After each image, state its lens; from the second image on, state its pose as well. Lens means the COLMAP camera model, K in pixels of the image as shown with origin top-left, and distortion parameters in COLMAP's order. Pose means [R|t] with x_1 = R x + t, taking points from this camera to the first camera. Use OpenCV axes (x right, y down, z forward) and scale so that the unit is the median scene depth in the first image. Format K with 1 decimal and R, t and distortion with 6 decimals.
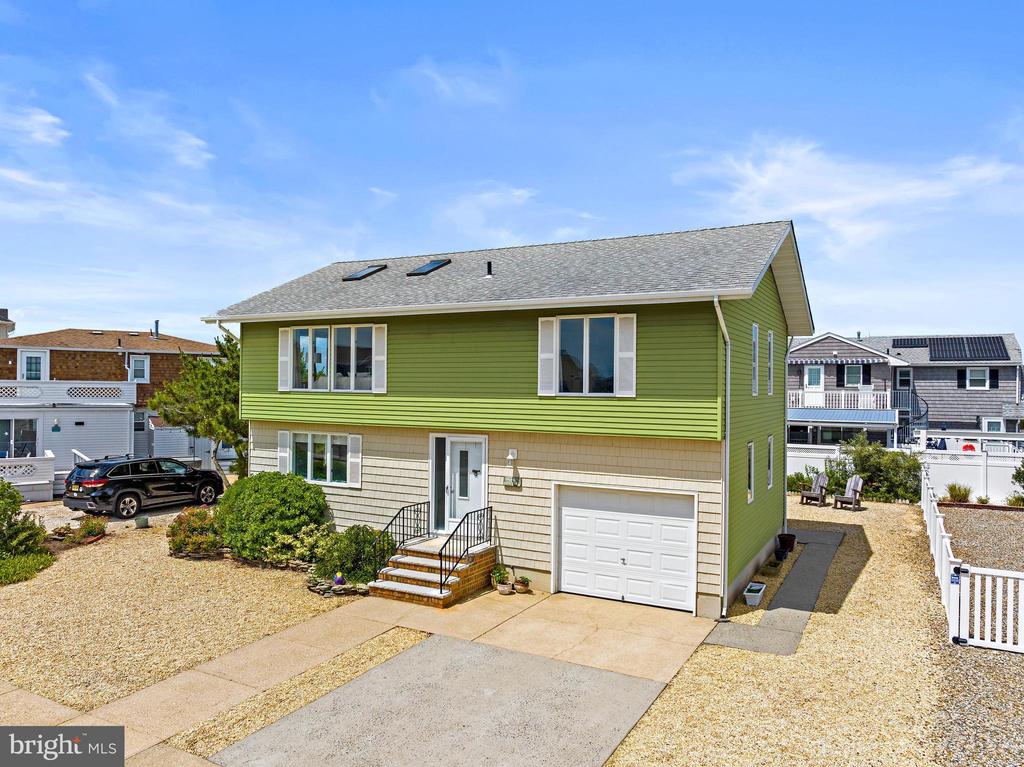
lens RADIAL K [[726.0, 0, 508.2], [0, 726.0, 383.2], [0, 0, 1]] dist [-0.042788, 0.003984]
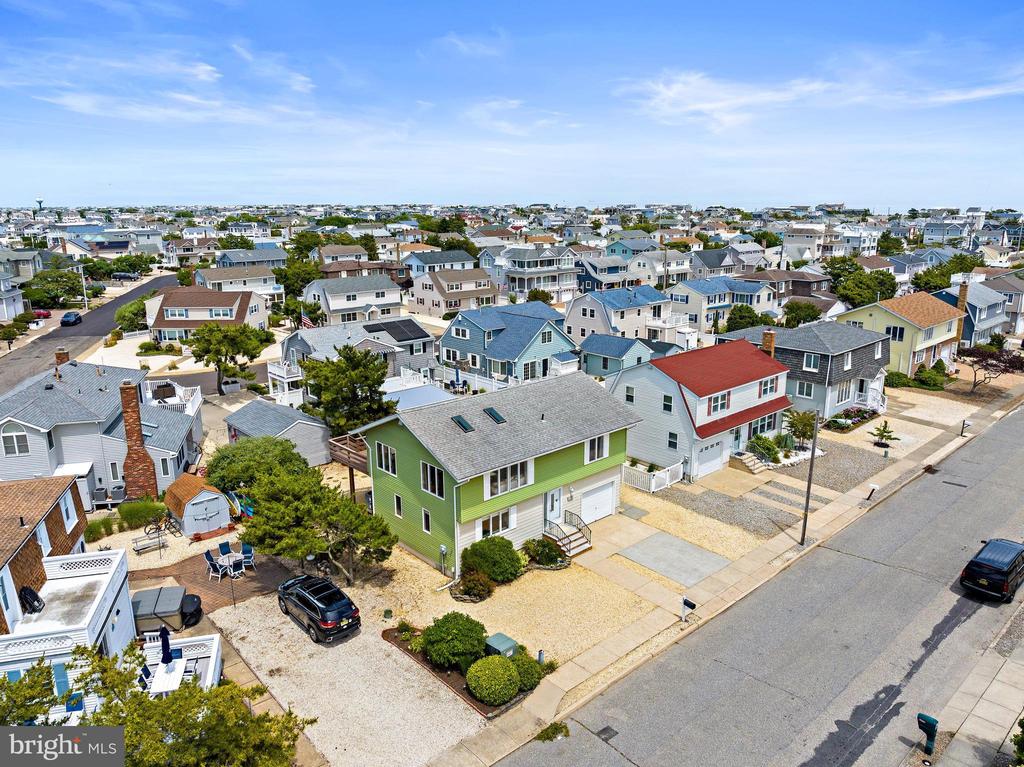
lens RADIAL K [[726.0, 0, 507.2], [0, 726.0, 378.9], [0, 0, 1]] dist [-0.042788, 0.003984]
pose [[0.334774, -0.235274, 0.912454, -2.416613], [0.007903, 0.968995, 0.246953, -0.952405], [-0.942265, -0.075463, 0.326254, 0.396913]]
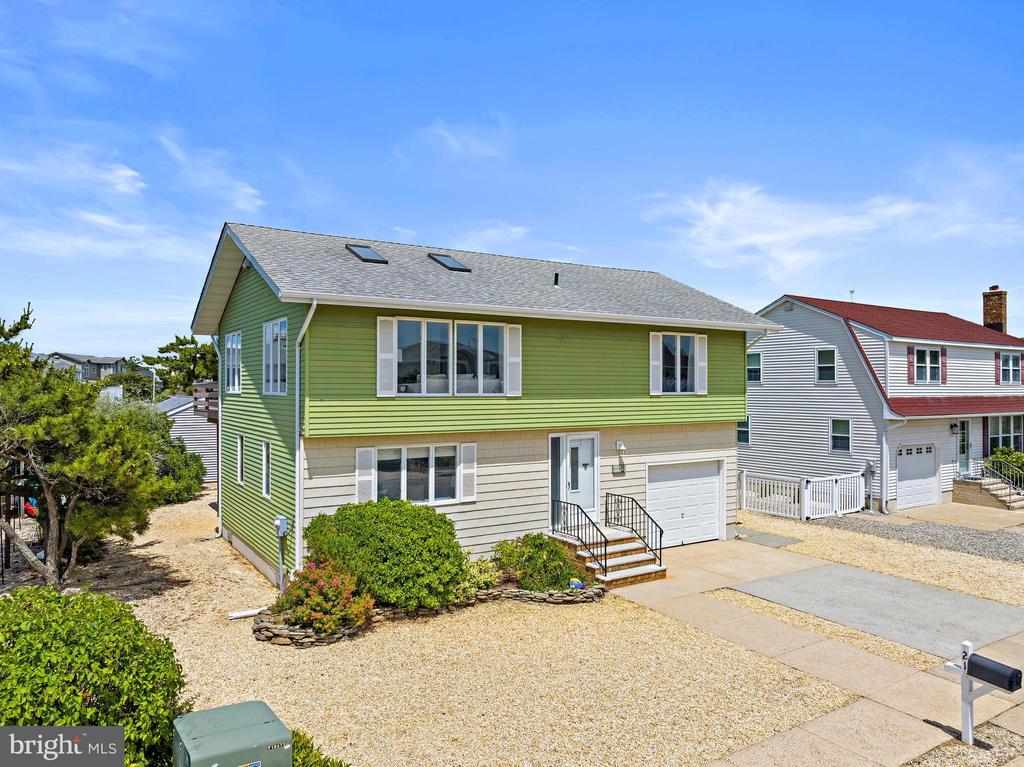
lens RADIAL K [[726.0, 0, 508.6], [0, 726.0, 382.4], [0, 0, 1]] dist [-0.042788, 0.003984]
pose [[0.484102, -0.004011, 0.875002, -1.129564], [0.002052, 0.999992, 0.003448, -0.008643], [-0.875009, 0.000127, 0.484107, 0.598980]]
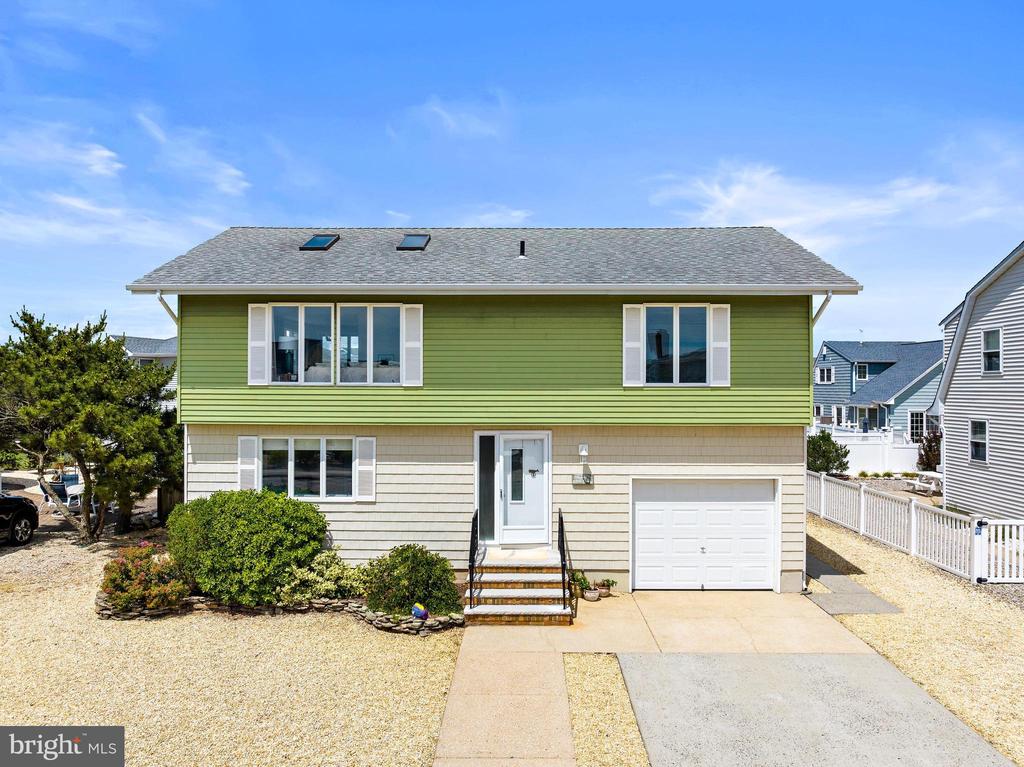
lens RADIAL K [[726.0, 0, 506.1], [0, 726.0, 384.6], [0, 0, 1]] dist [-0.042788, 0.003984]
pose [[0.886016, -0.007478, 0.463594, -0.521434], [0.004657, 0.999963, 0.007229, 0.007076], [-0.463631, -0.004246, 0.886018, 0.225881]]
